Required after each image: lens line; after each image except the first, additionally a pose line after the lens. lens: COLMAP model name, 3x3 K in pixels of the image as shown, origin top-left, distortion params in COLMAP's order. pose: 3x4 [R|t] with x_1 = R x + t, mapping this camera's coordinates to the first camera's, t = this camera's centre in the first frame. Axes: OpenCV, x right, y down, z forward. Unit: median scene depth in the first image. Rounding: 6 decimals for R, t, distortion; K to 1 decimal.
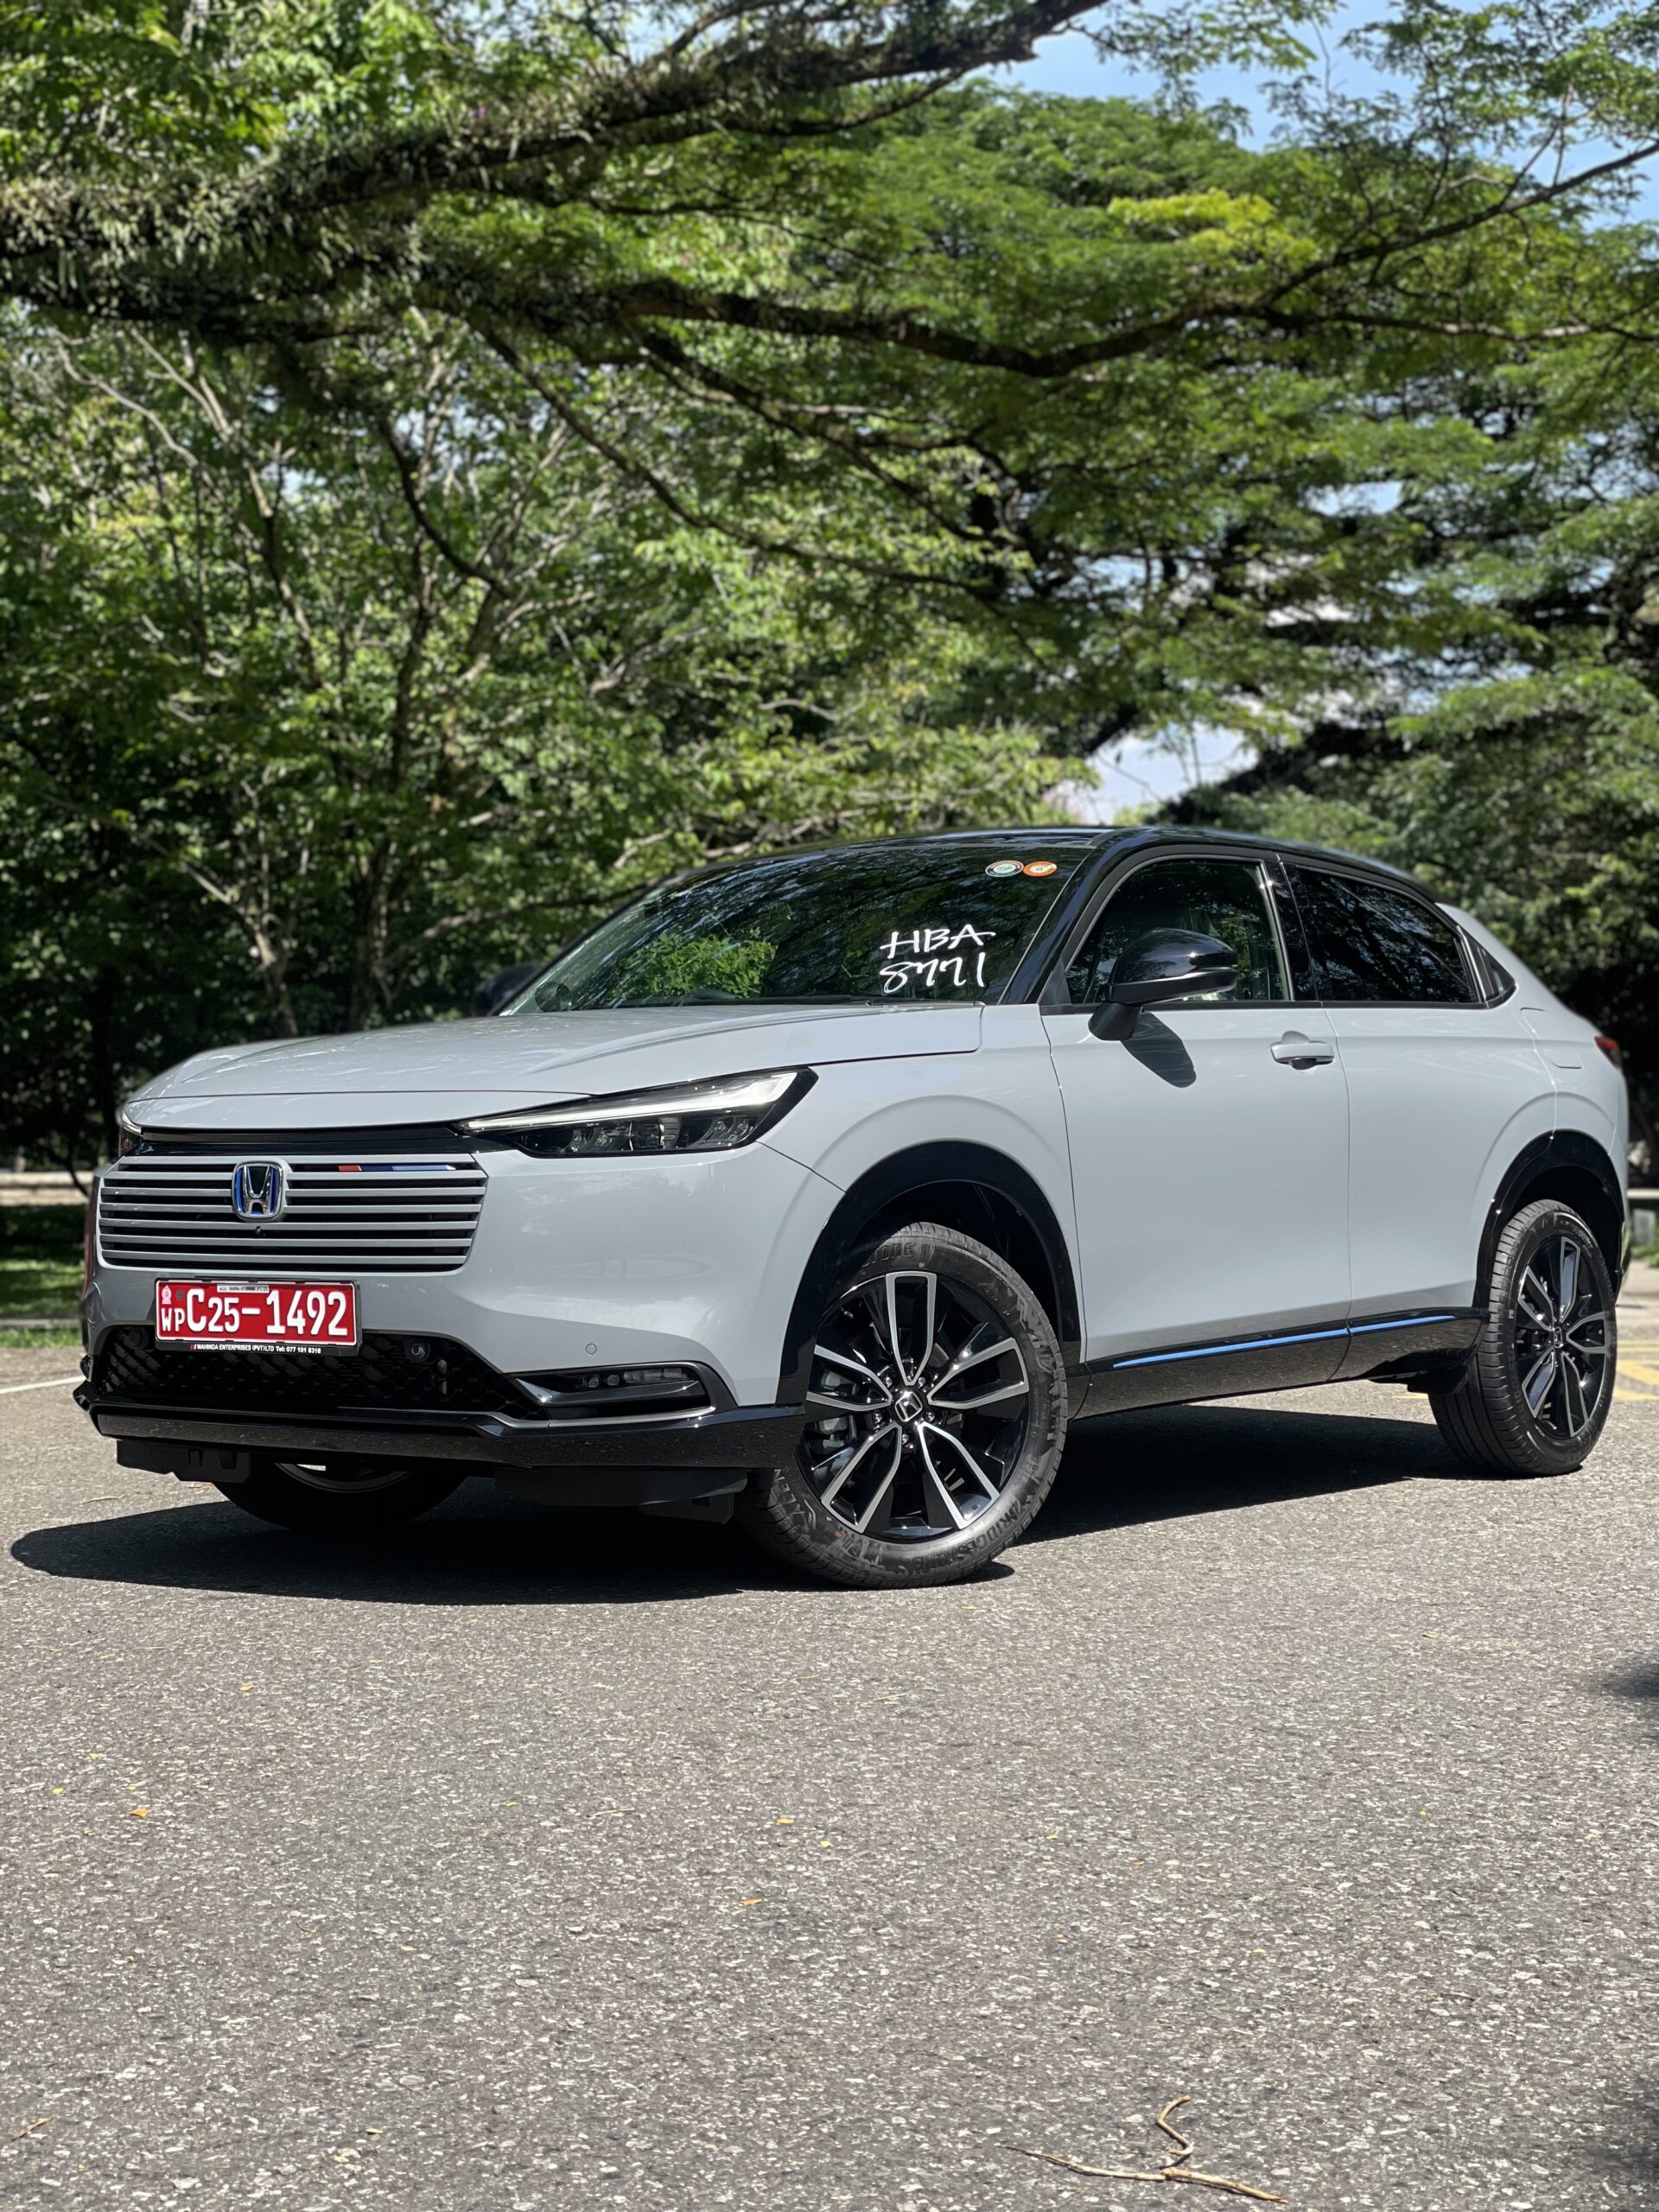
lens RADIAL K [[3287.9, 0, 761.9], [0, 3287.9, 1102.4], [0, 0, 1]] dist [0.092149, 0.000000]
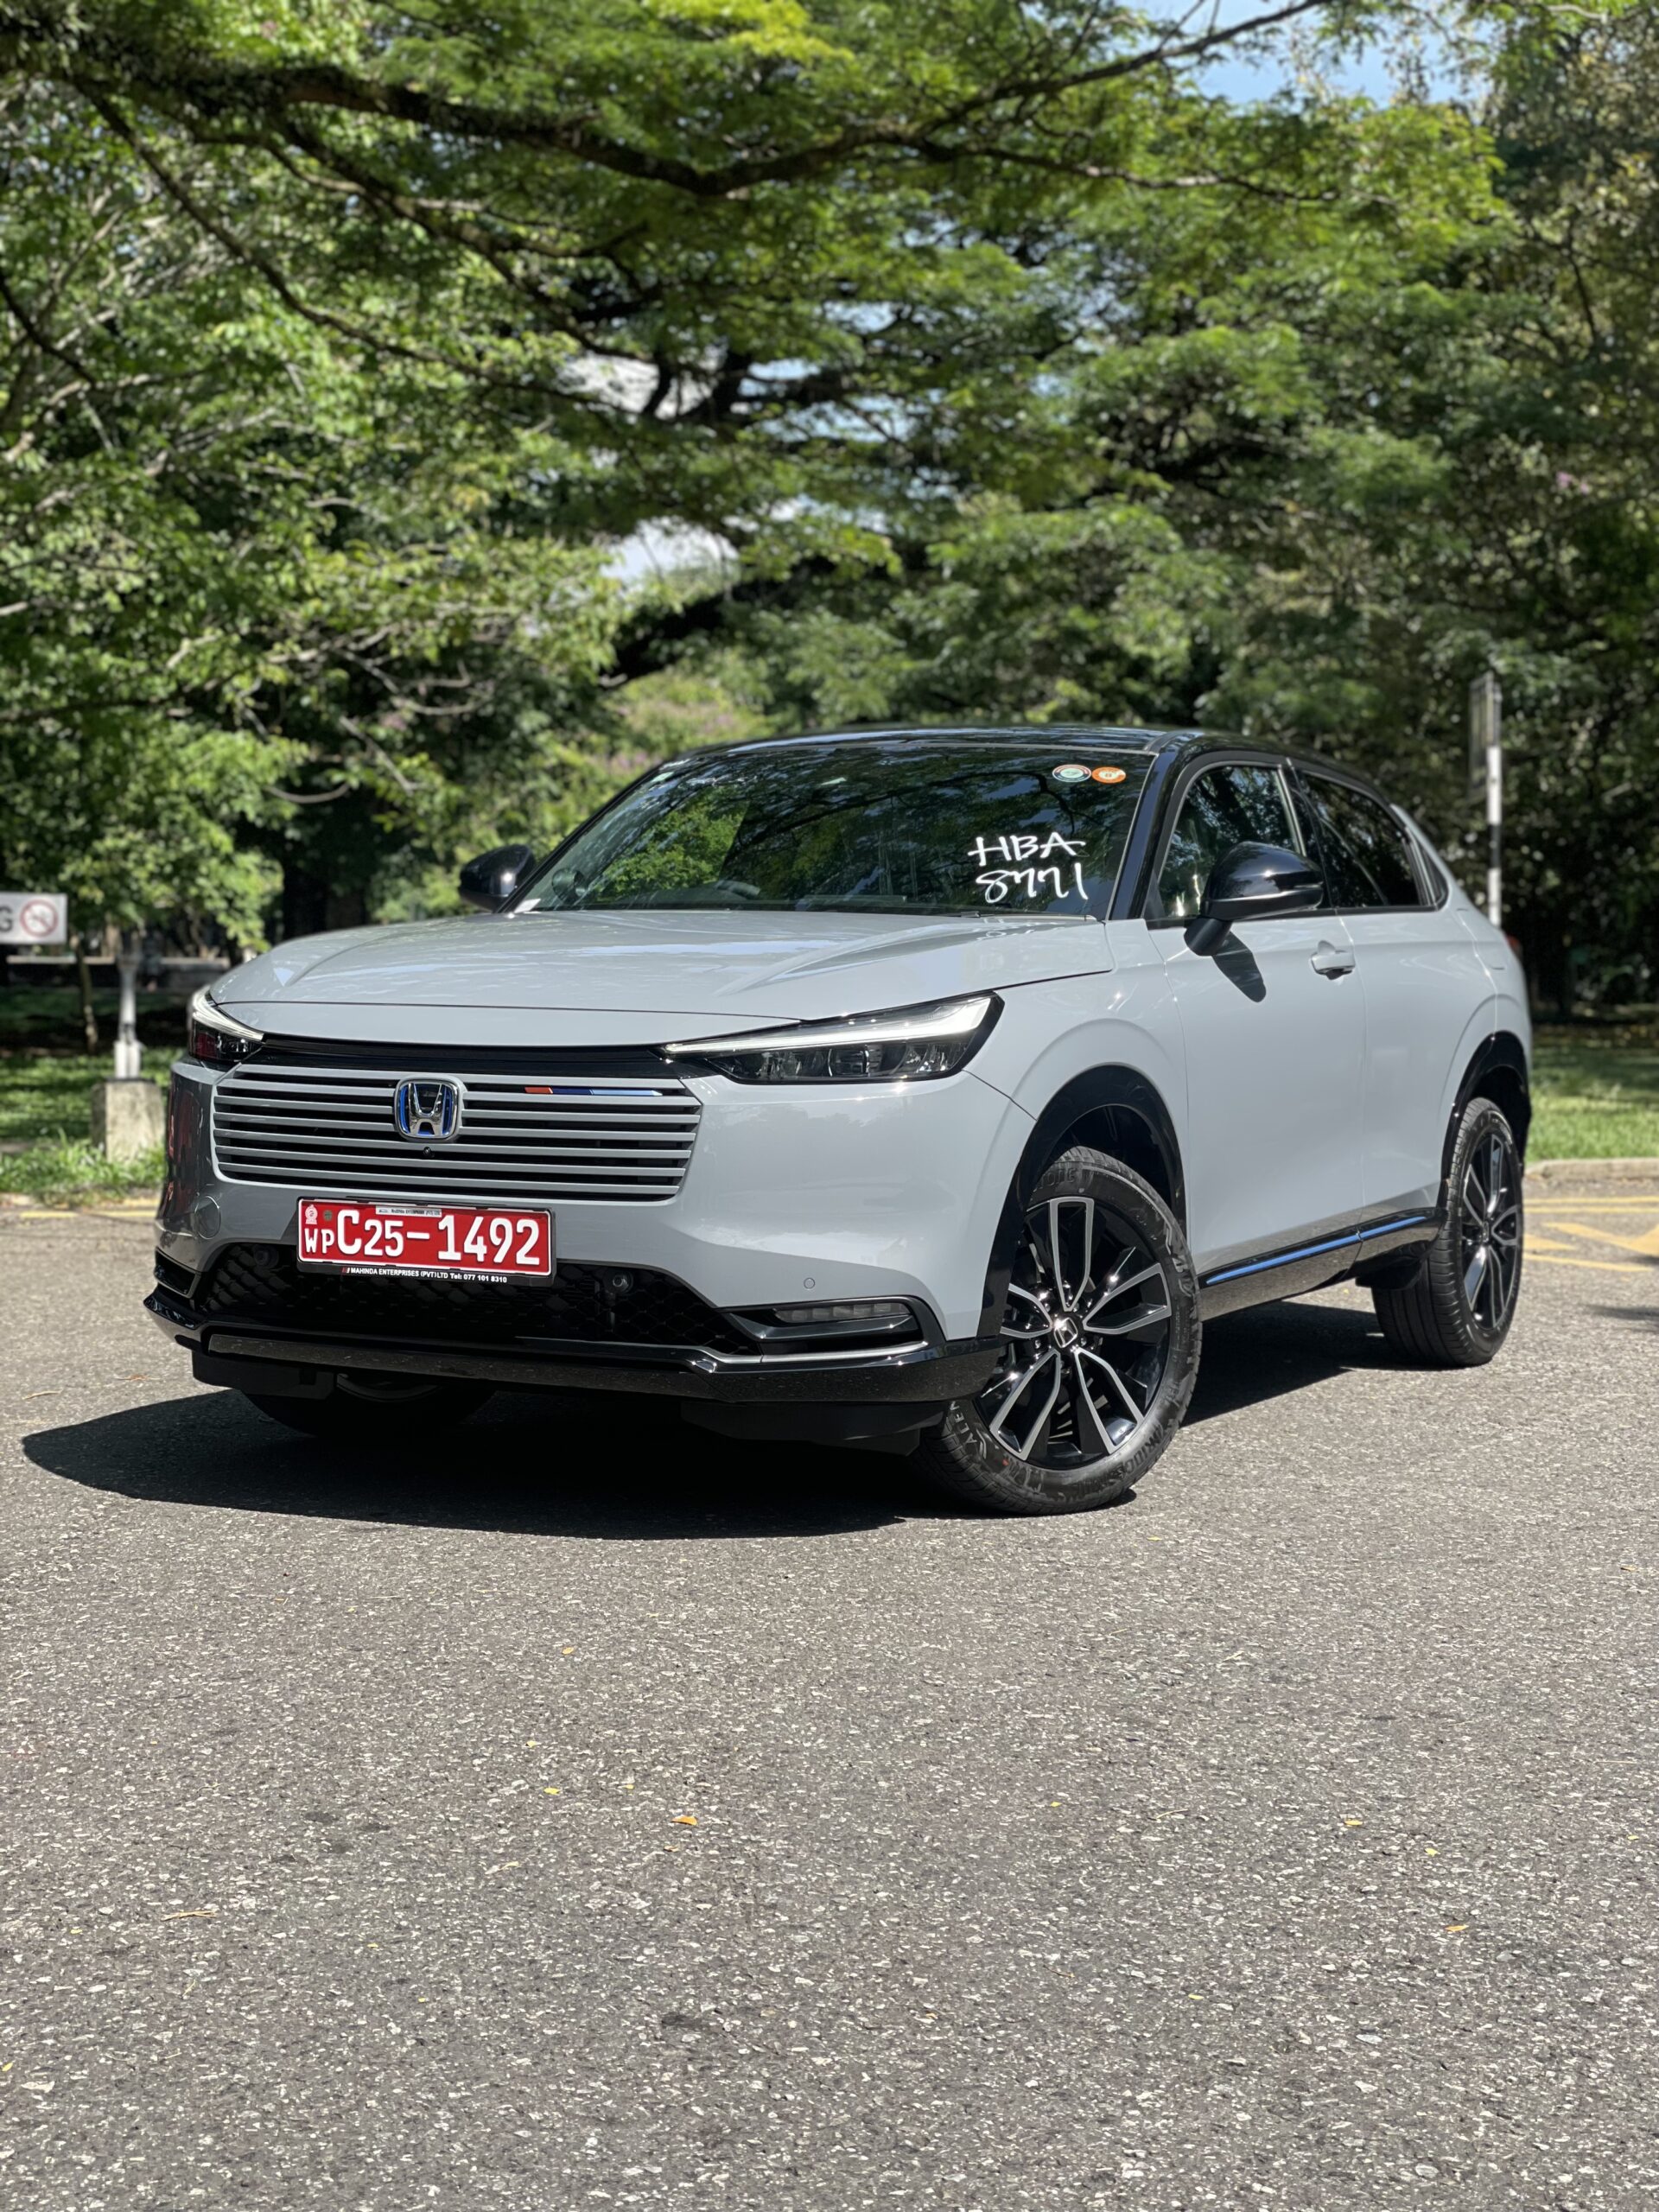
lens RADIAL K [[3287.9, 0, 751.6], [0, 3287.9, 1110.4], [0, 0, 1]] dist [0.092149, 0.000000]
pose [[0.983129, 0.012263, 0.182505, -0.224886], [-0.024314, 0.997658, 0.063939, -0.034776], [-0.181293, -0.067298, 0.981124, 0.045631]]
